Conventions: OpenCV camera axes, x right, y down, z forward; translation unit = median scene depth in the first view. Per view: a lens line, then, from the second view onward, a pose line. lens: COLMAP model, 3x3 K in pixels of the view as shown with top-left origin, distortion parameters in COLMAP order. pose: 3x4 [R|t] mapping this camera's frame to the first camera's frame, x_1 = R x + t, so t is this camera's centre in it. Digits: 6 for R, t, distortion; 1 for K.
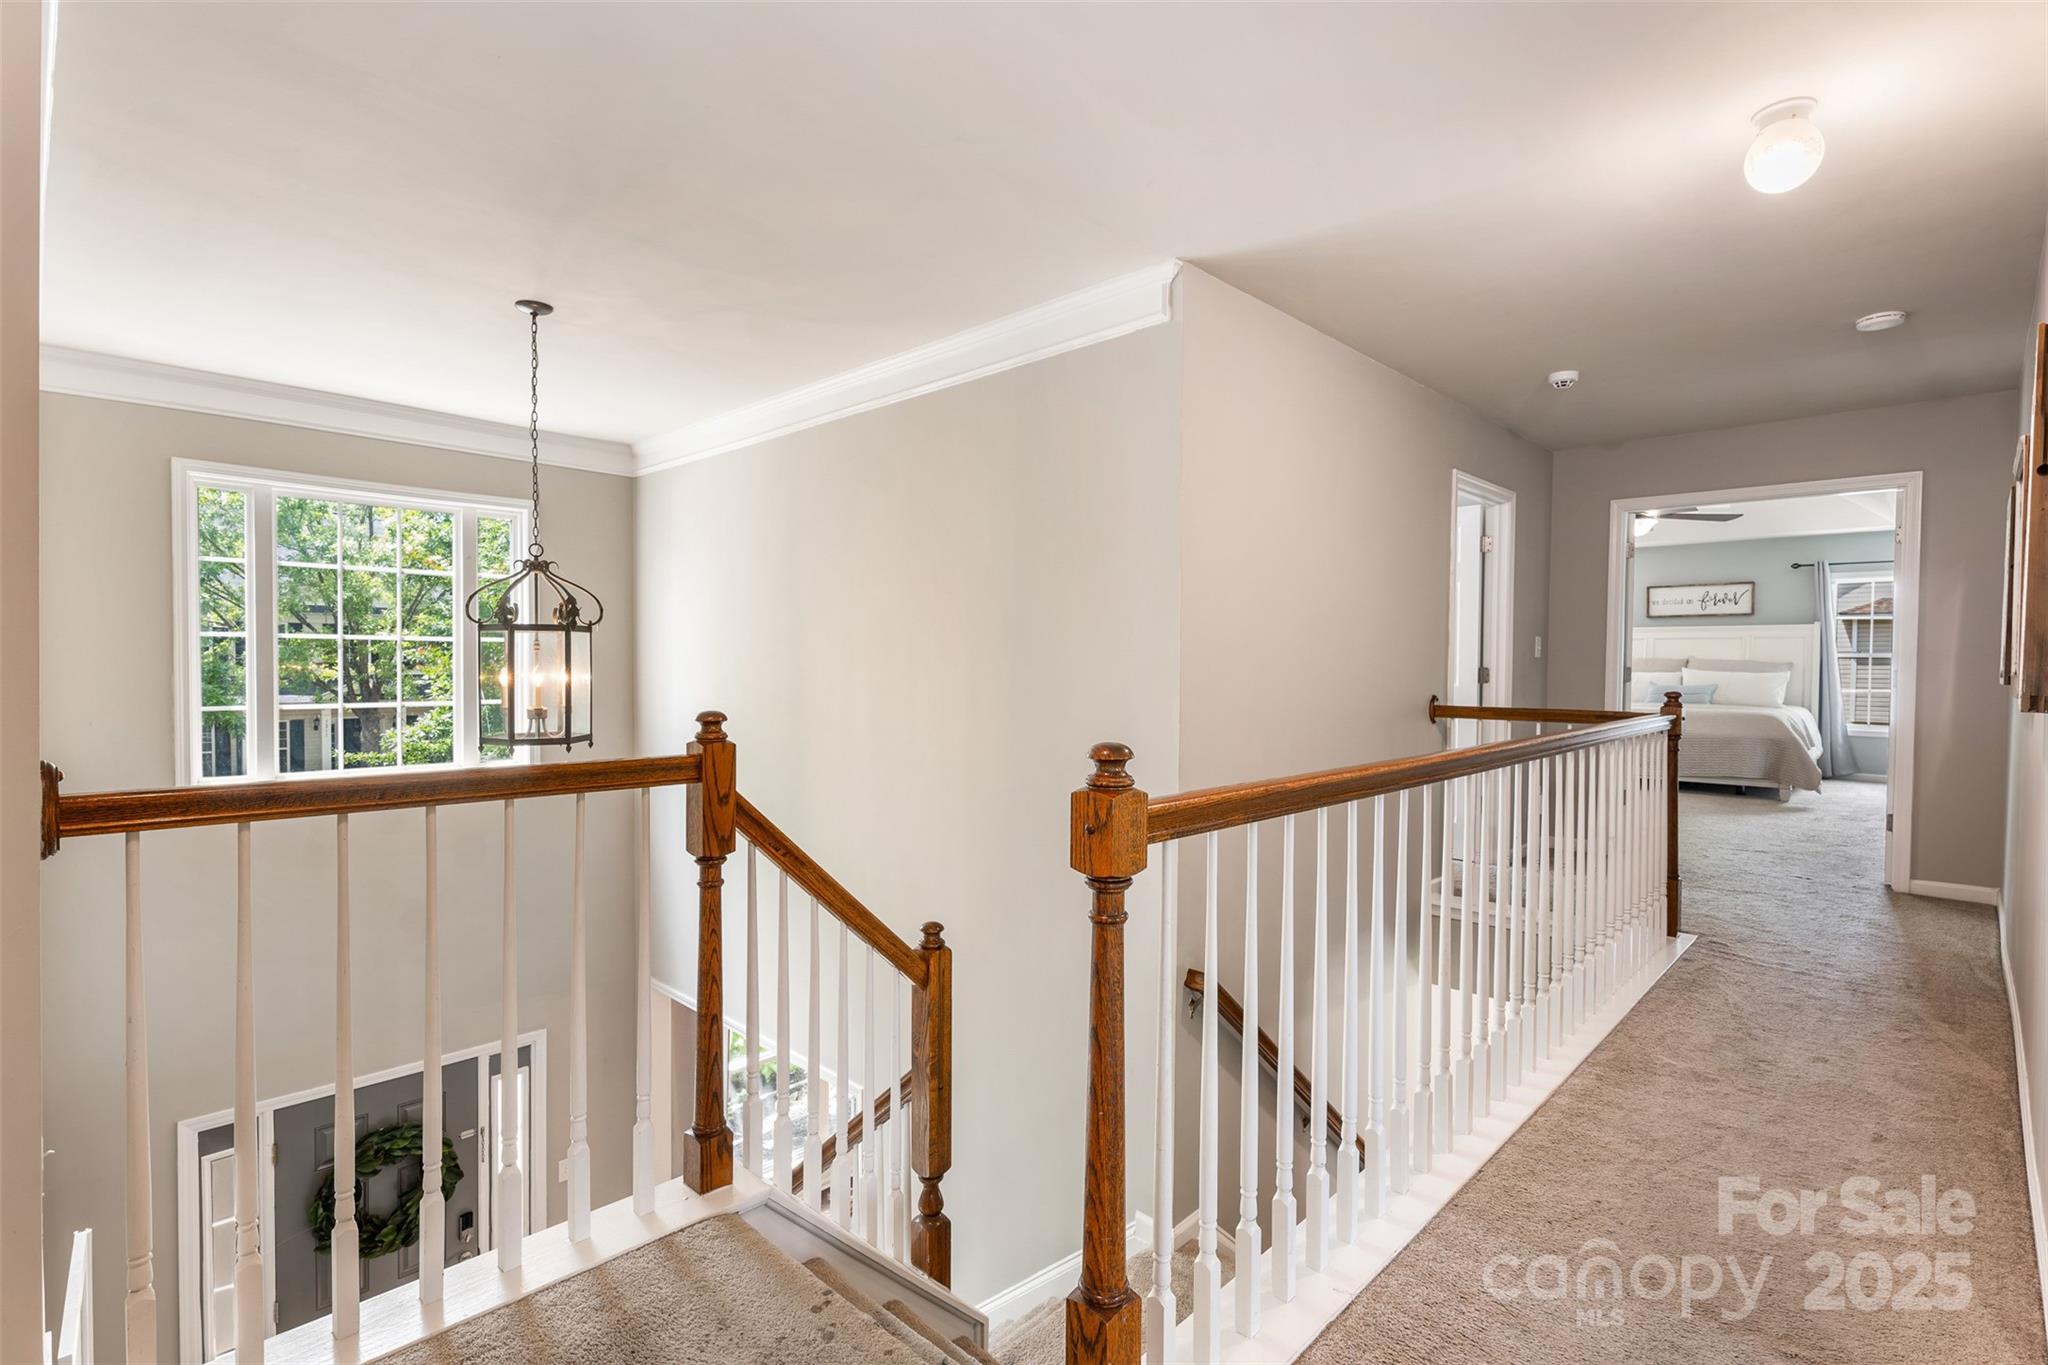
lens RADIAL K [[981.4, 0, 1022.5], [0, 981.4, 685.4], [0, 0, 1]] dist [-0.004718, 0.003572]
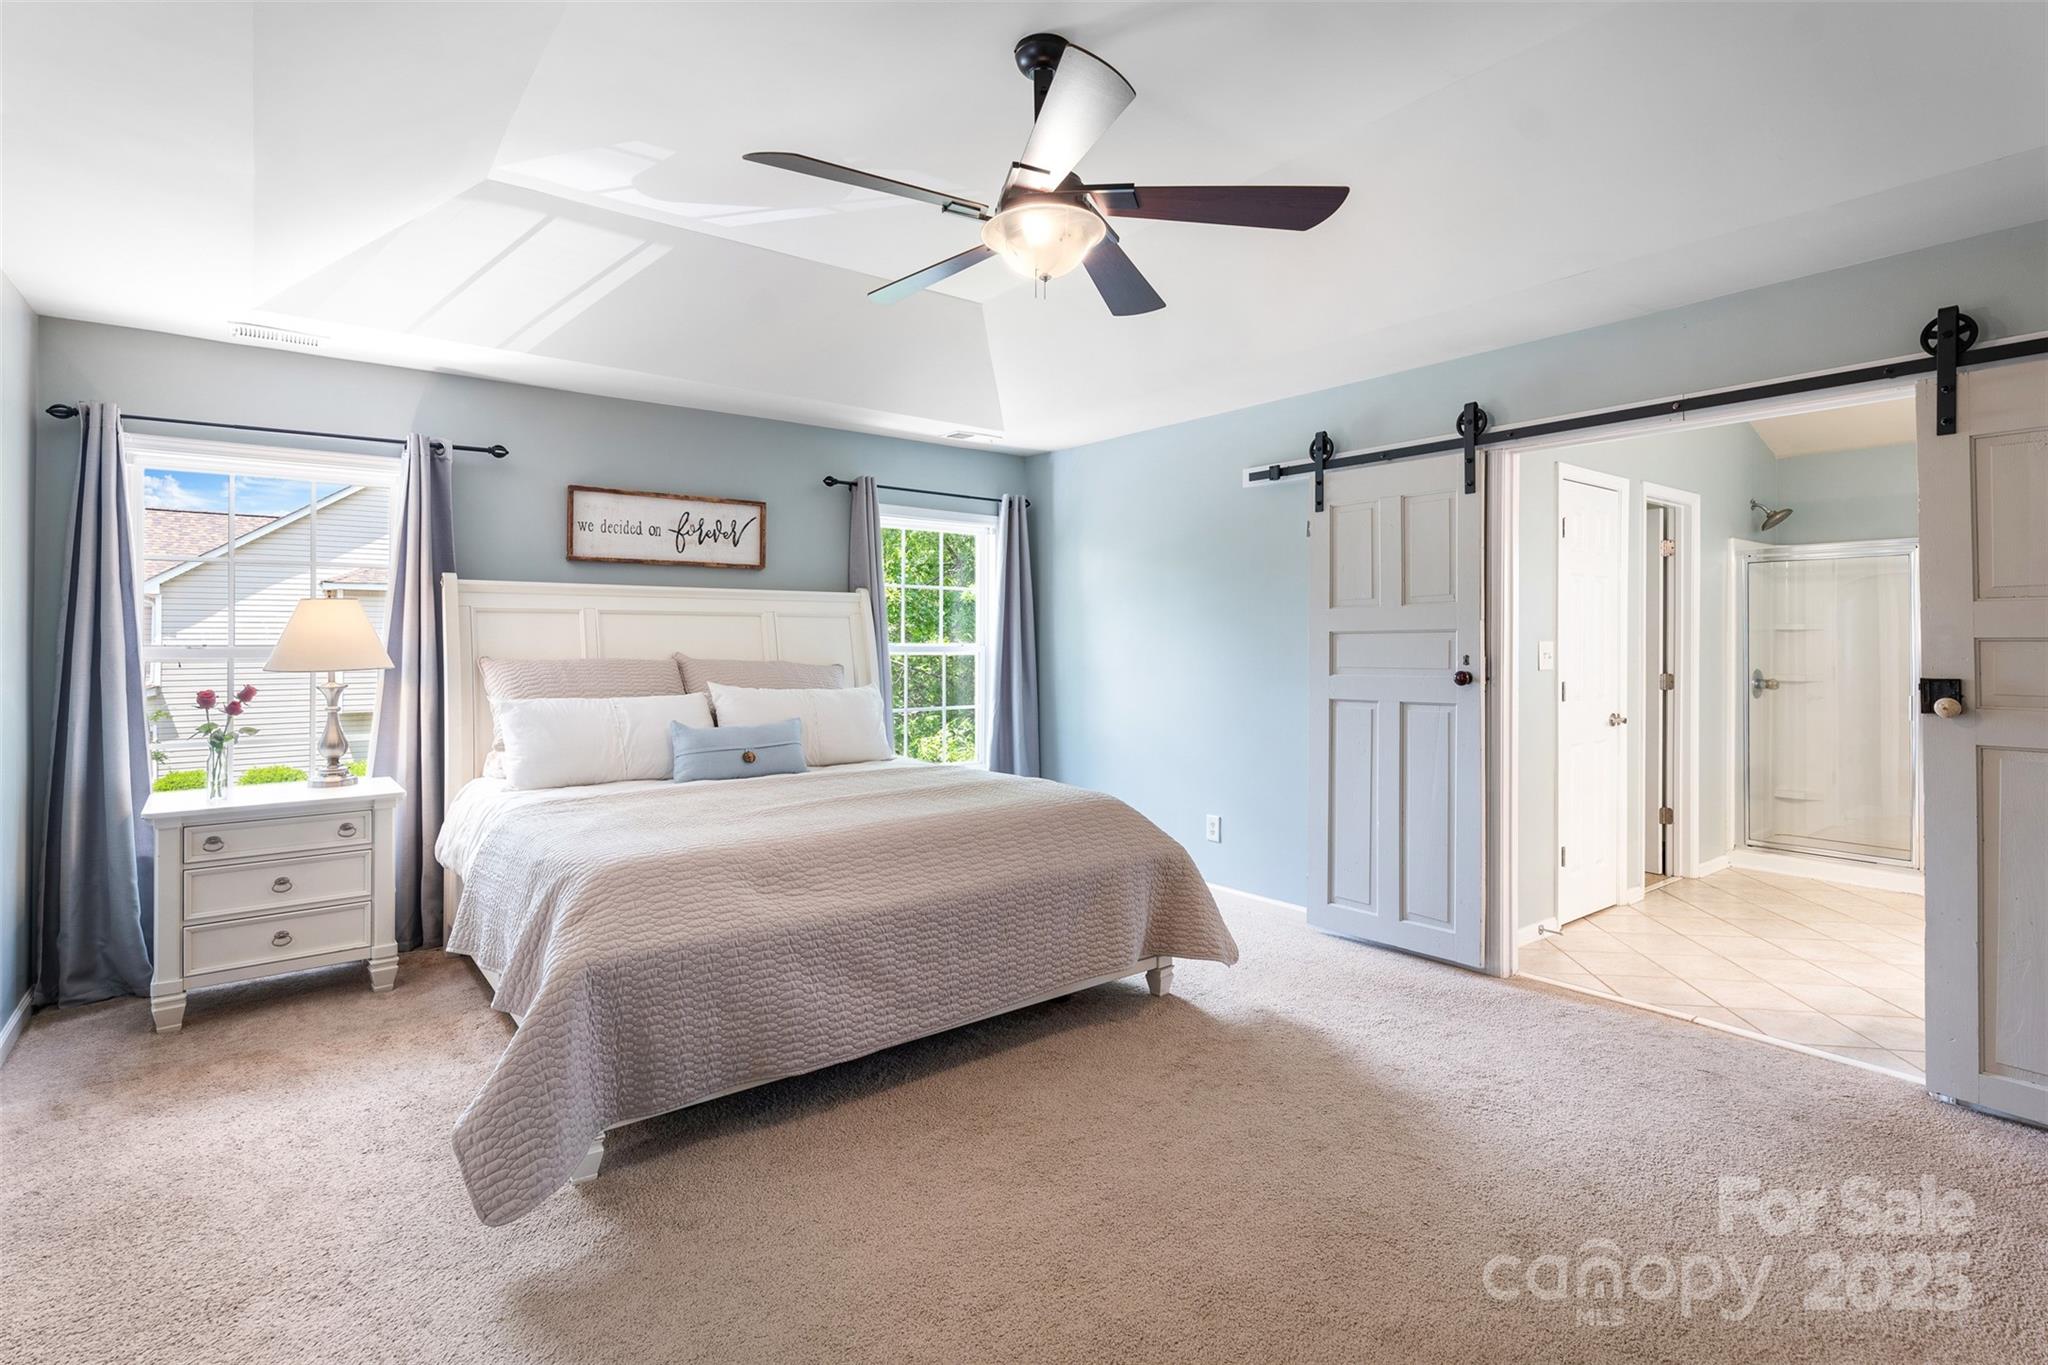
lens RADIAL K [[994.2, 0, 1027.1], [0, 994.2, 639.2], [0, 0, 1]] dist [-0.004904, 0.000315]
pose [[0.143515, -0.004070, 0.989640, 0.261261], [0.022041, 0.999757, 0.000916, -0.033442], [-0.989403, 0.021681, 0.143570, 0.785413]]
